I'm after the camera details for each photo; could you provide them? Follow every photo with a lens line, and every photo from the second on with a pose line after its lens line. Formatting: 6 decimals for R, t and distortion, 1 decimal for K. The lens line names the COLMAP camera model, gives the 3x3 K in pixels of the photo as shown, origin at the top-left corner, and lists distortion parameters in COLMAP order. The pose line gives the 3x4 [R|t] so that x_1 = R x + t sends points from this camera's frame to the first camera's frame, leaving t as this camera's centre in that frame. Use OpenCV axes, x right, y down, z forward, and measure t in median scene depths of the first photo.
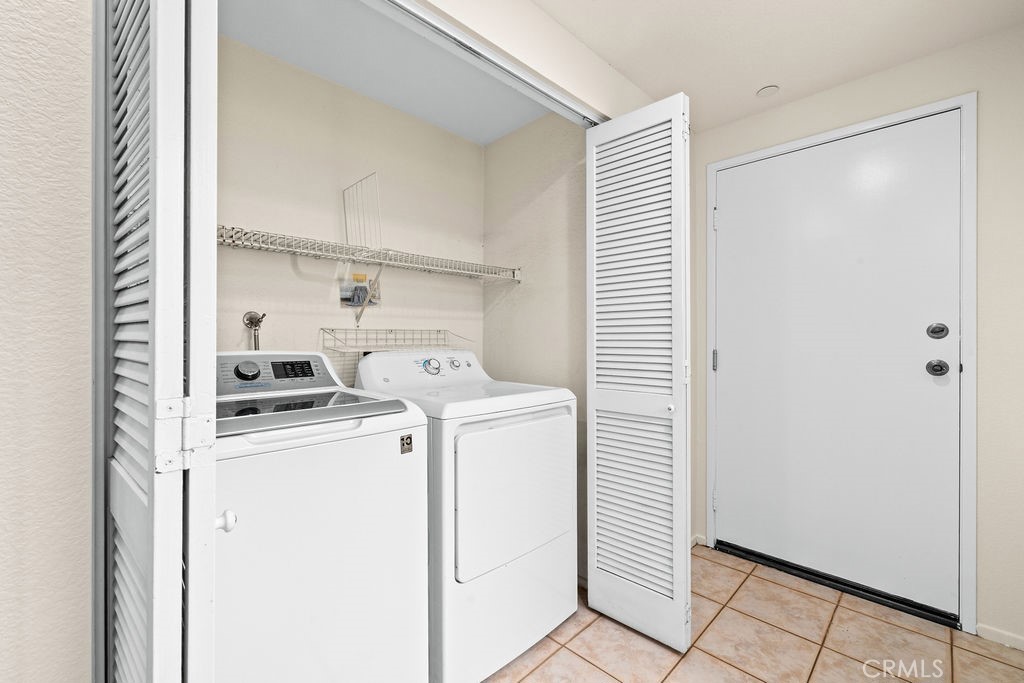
lens RADIAL K [[435.5, 0, 500.7], [0, 435.5, 334.7], [0, 0, 1]] dist [-0.000019, 0.000000]
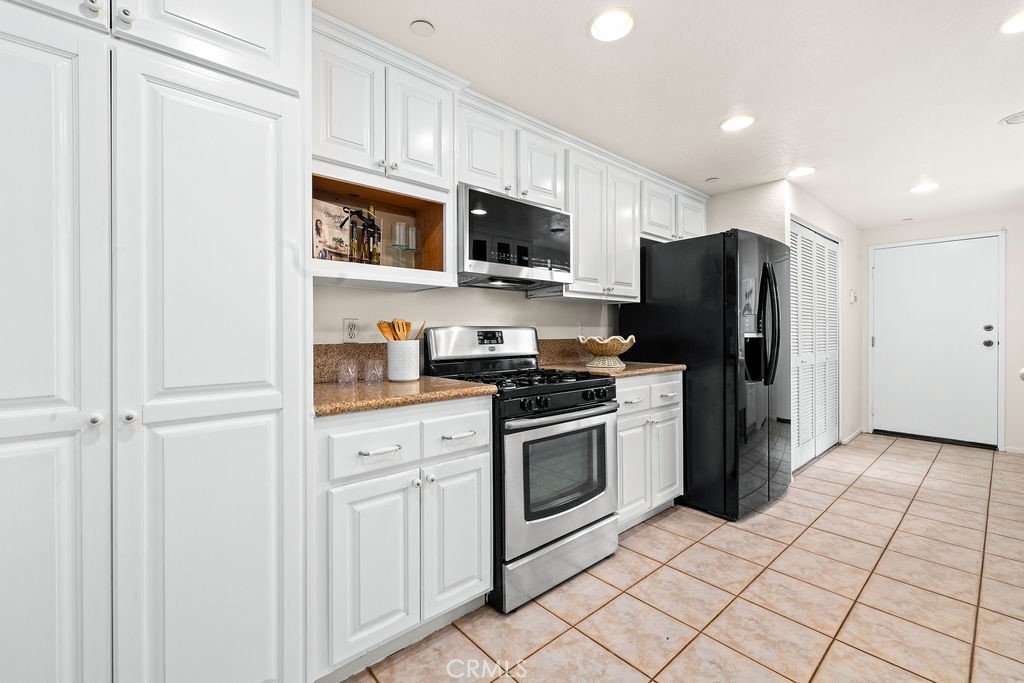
lens RADIAL K [[430.9, 0, 507.9], [0, 430.9, 333.0], [0, 0, 1]] dist [0.000290, 0.000115]
pose [[0.998502, 0.001933, -0.054689, -1.467434], [-0.001759, 0.999993, 0.003220, 0.016613], [0.054695, -0.003119, 0.998498, -1.473298]]
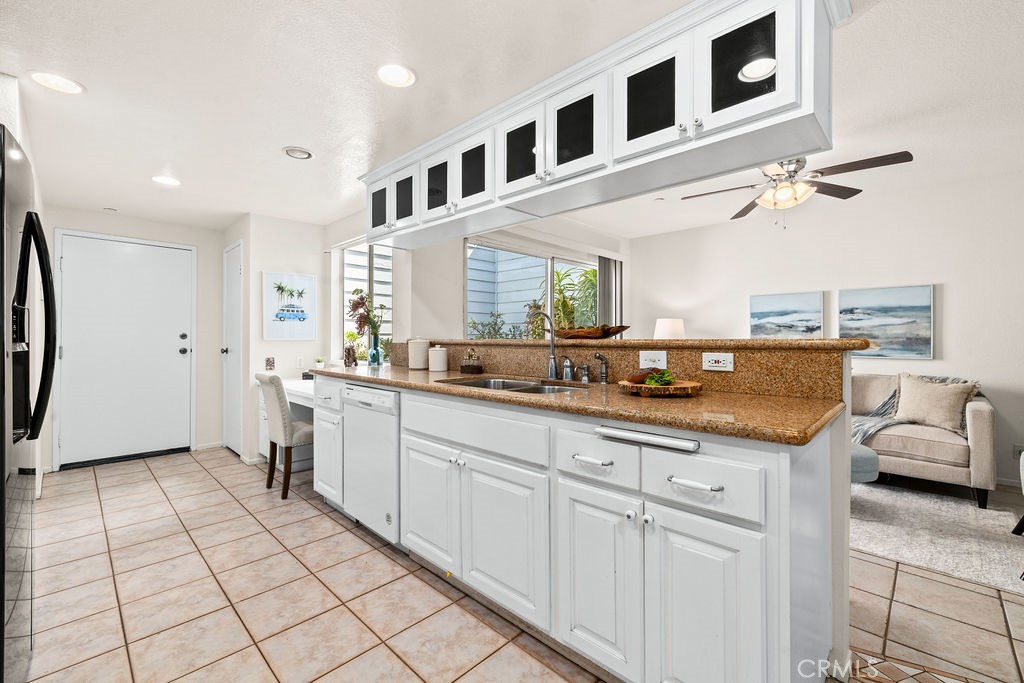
lens RADIAL K [[430.0, 0, 509.6], [0, 430.0, 338.2], [0, 0, 1]] dist [0.000624, 0.000169]
pose [[-0.029320, 0.006632, 0.999548, -1.490147], [-0.002456, 0.999974, -0.006707, 0.014758], [-0.999567, -0.002652, -0.029303, -0.785510]]
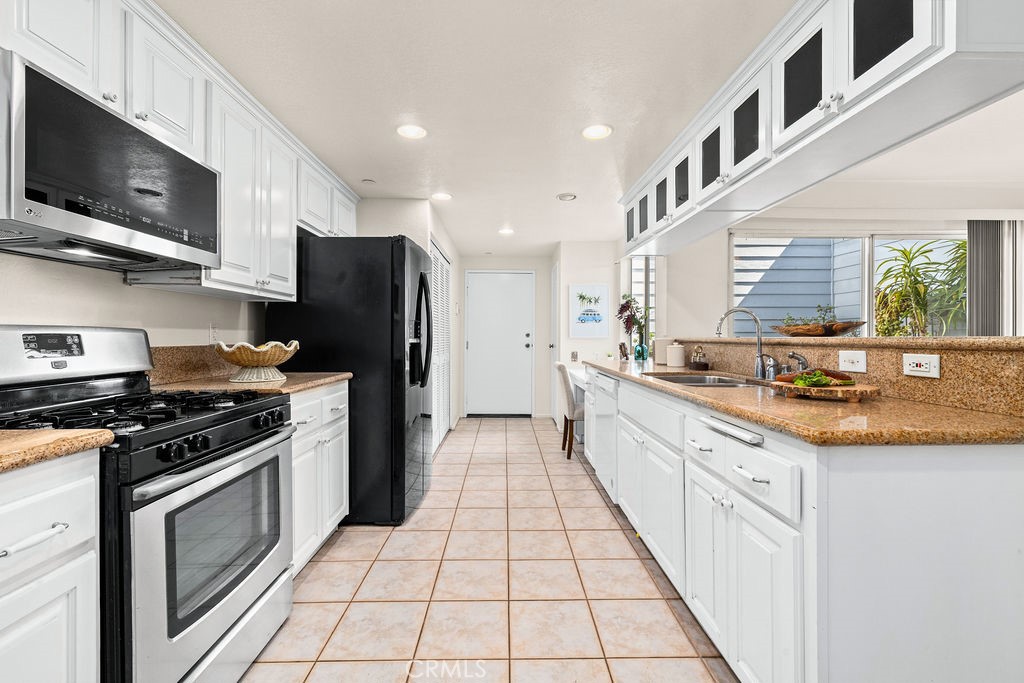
lens RADIAL K [[432.1, 0, 511.9], [0, 432.1, 337.2], [0, 0, 1]] dist [0.001300, 0.000154]
pose [[0.681627, 0.006490, 0.731671, -1.604676], [-0.007281, 0.999971, -0.002087, 0.016662], [-0.731664, -0.003904, 0.681655, -1.260979]]
